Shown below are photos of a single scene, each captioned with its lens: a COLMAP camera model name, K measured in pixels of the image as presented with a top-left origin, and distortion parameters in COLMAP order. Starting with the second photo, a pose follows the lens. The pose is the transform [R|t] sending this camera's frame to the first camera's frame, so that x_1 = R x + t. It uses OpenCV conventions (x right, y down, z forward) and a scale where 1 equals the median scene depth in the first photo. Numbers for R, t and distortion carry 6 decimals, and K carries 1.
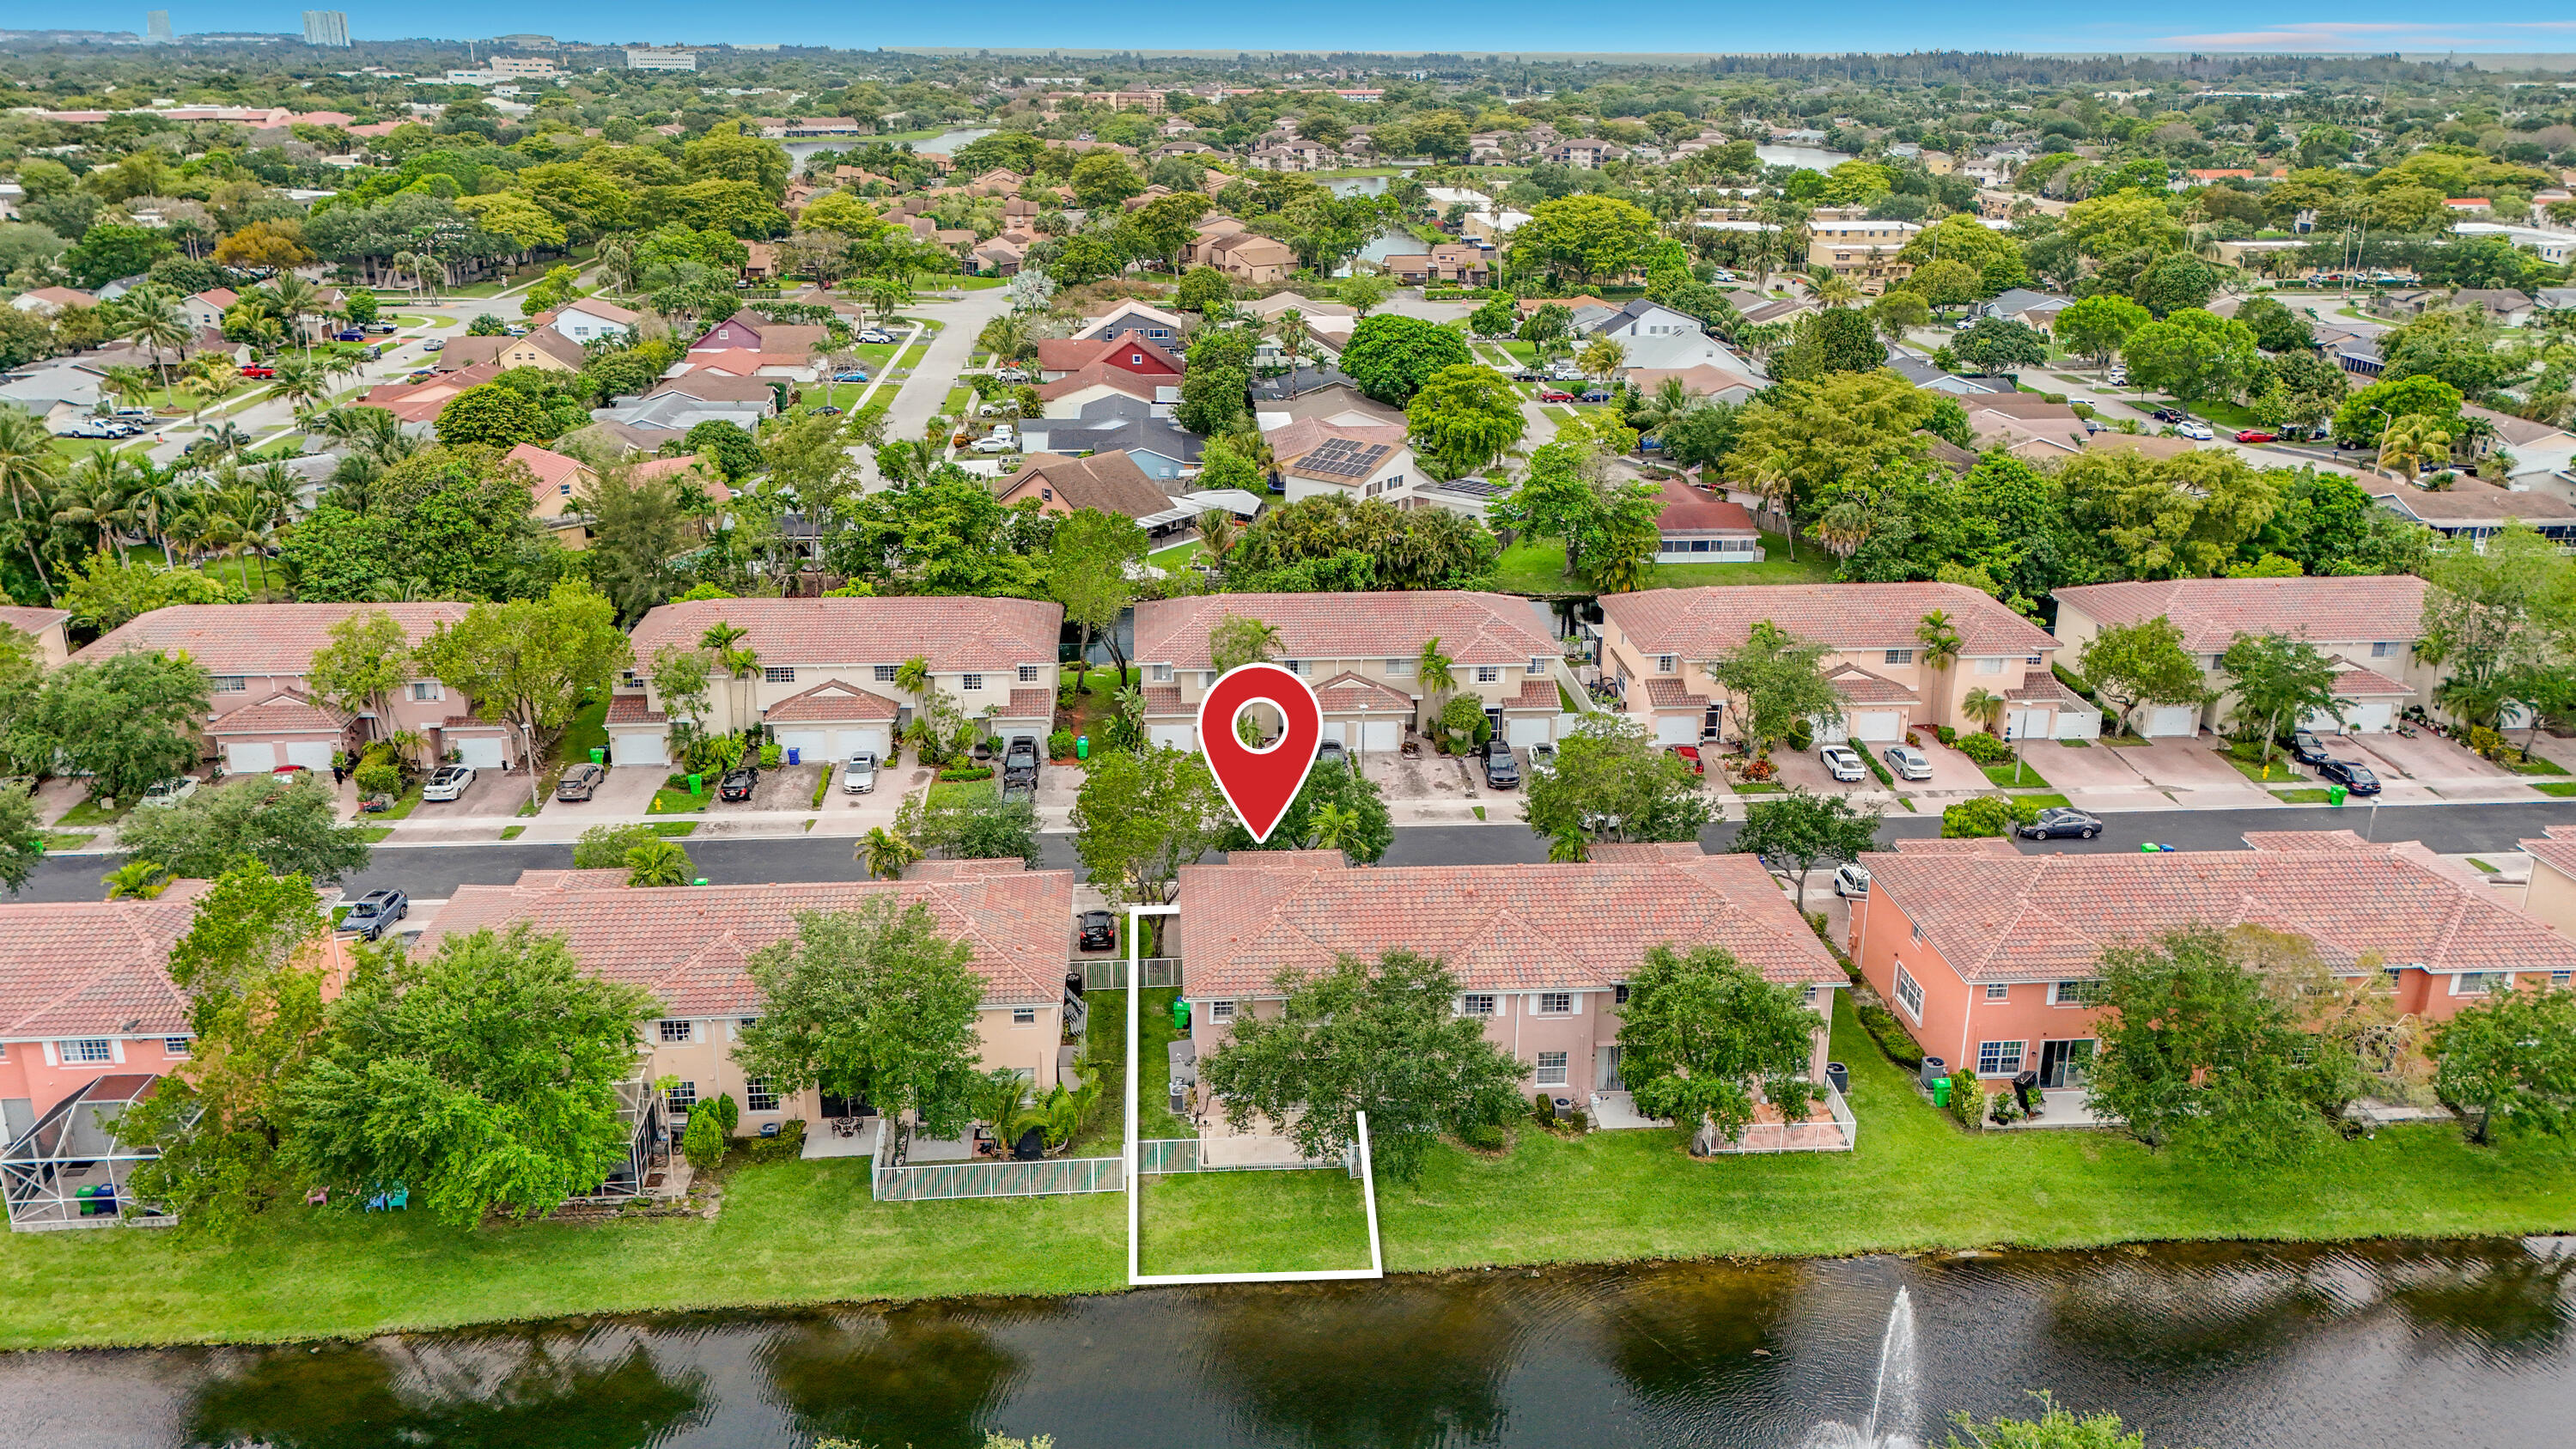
lens RADIAL K [[1935.8, 0, 1288.0], [0, 1935.8, 724.5], [0, 0, 1]] dist [0.033029, -0.007010]
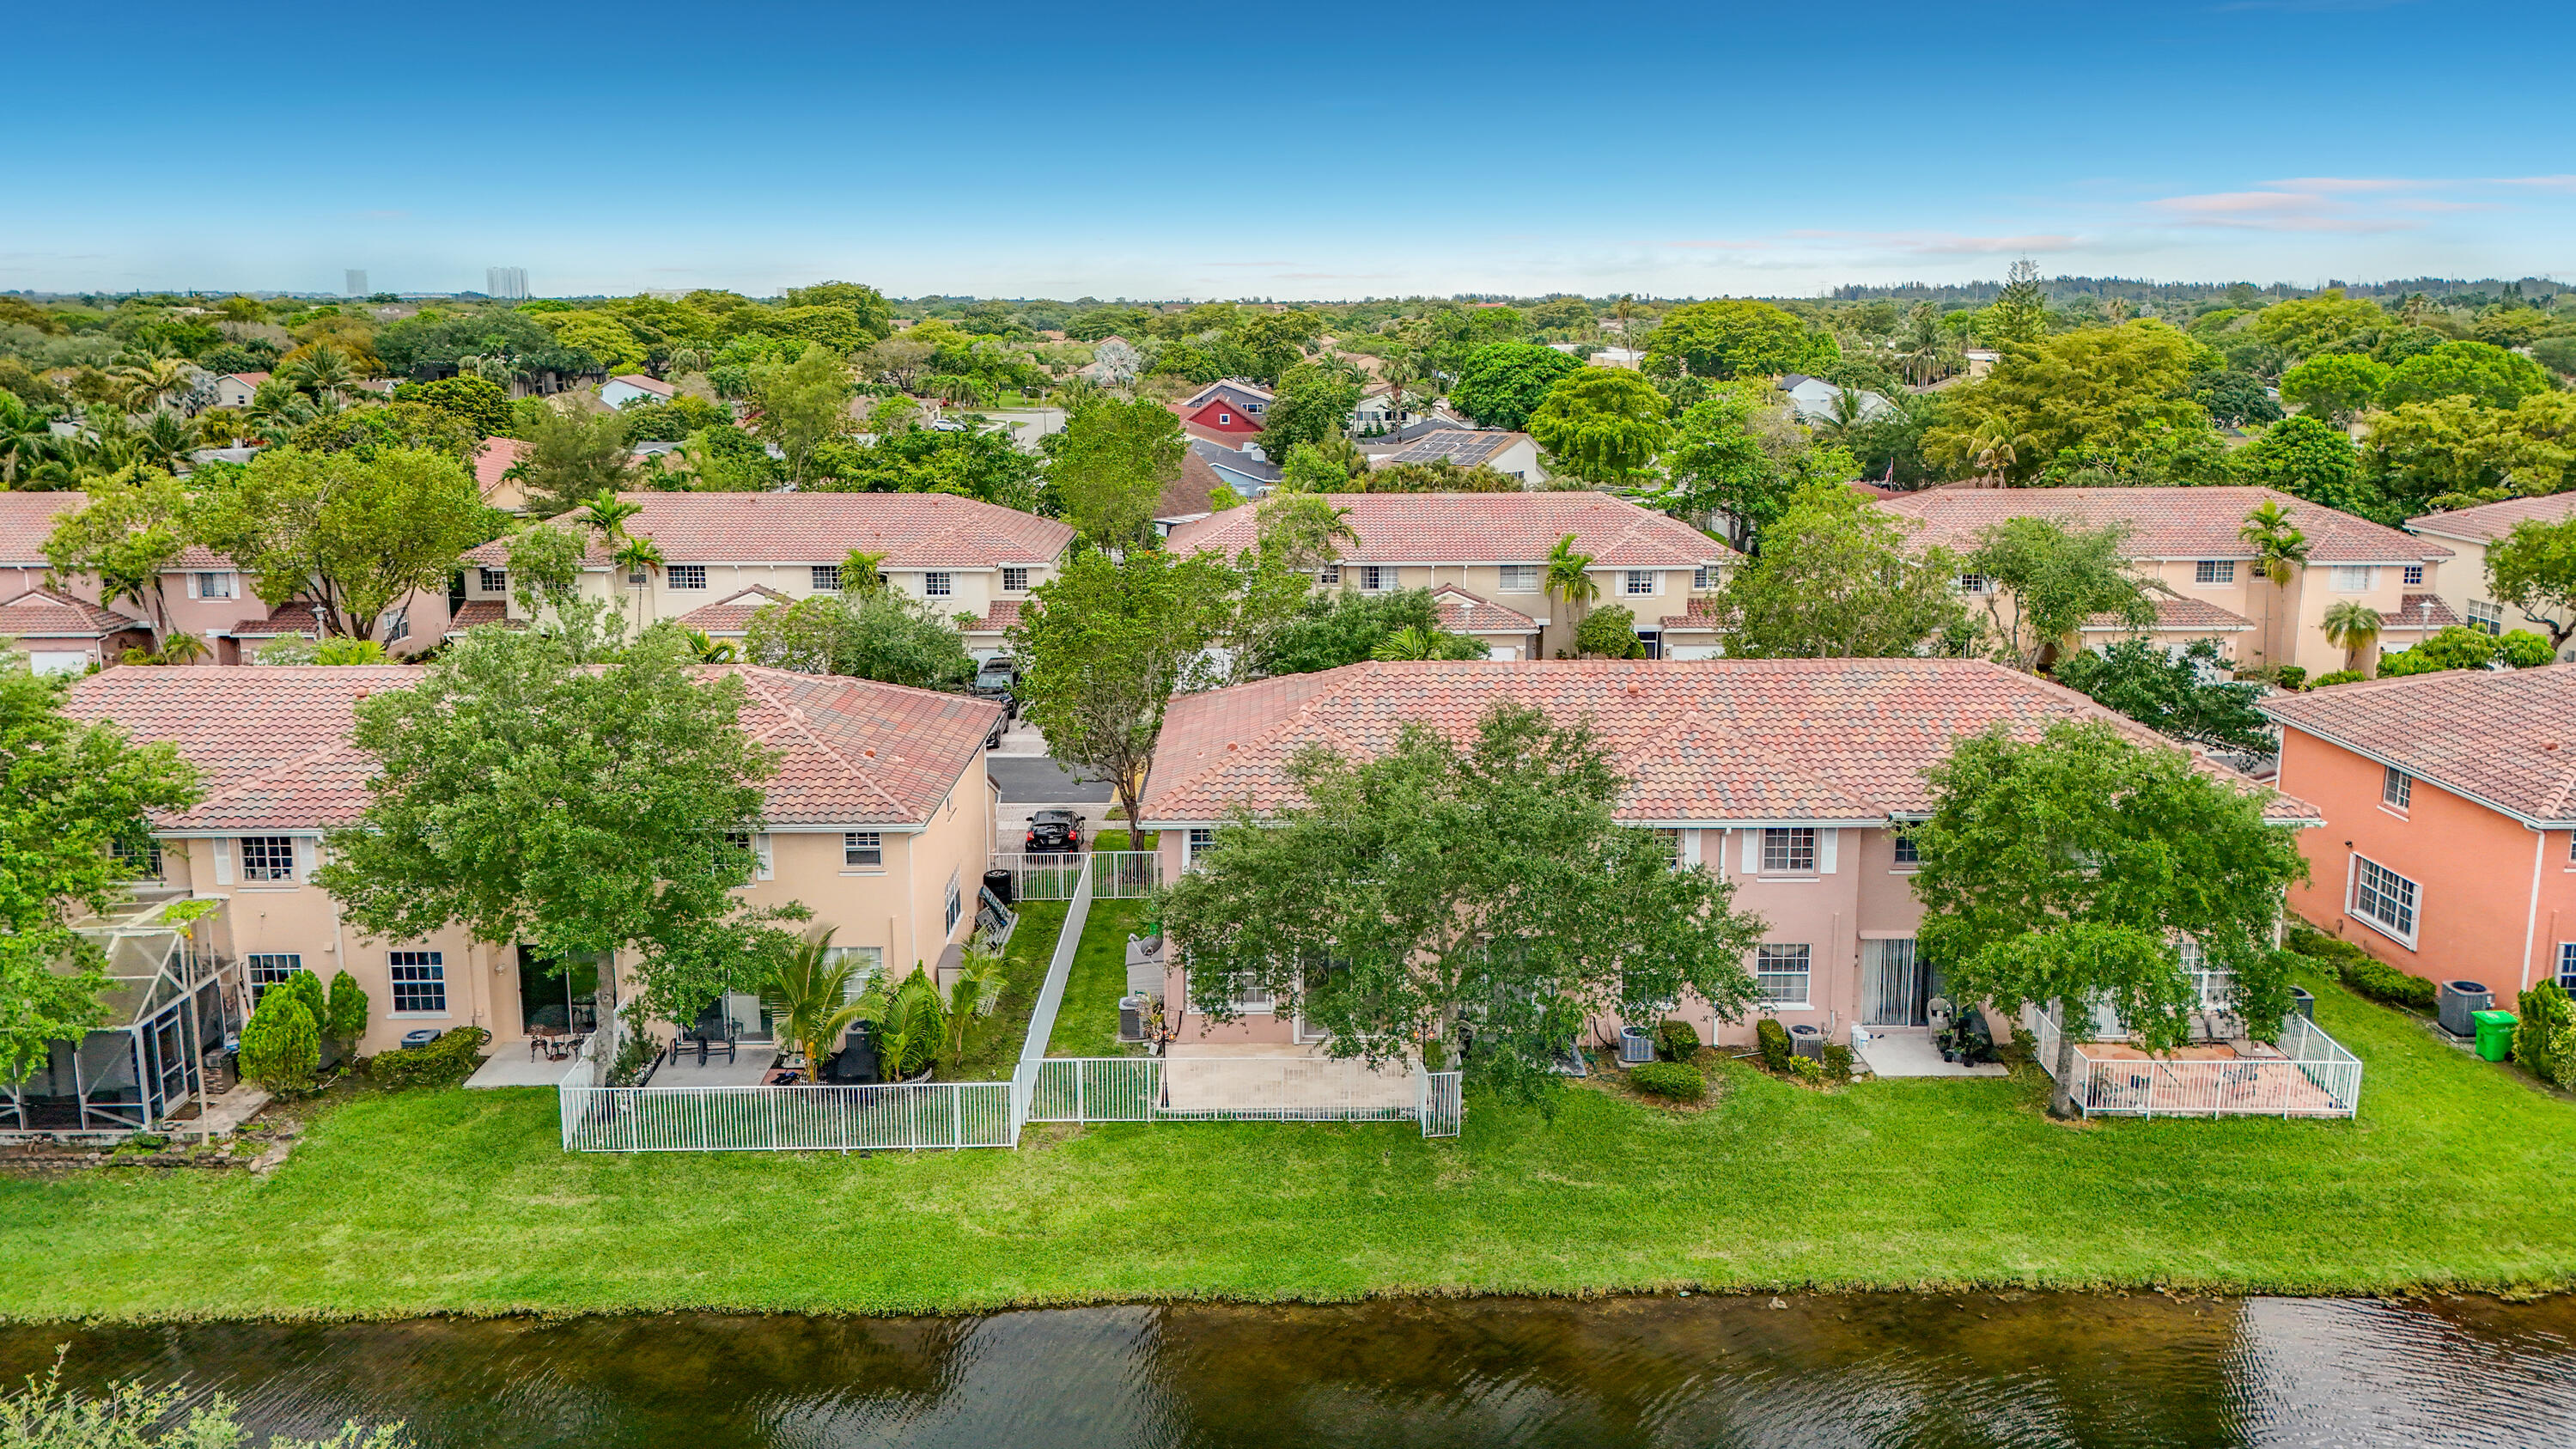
lens RADIAL K [[1935.8, 0, 1288.0], [0, 1935.8, 724.5], [0, 0, 1]] dist [0.033029, -0.007010]
pose [[0.997965, 0.006390, -0.063443, 0.026435], [-0.013943, 0.992756, -0.119336, 0.175475], [0.062221, 0.119978, 0.990825, 0.417354]]
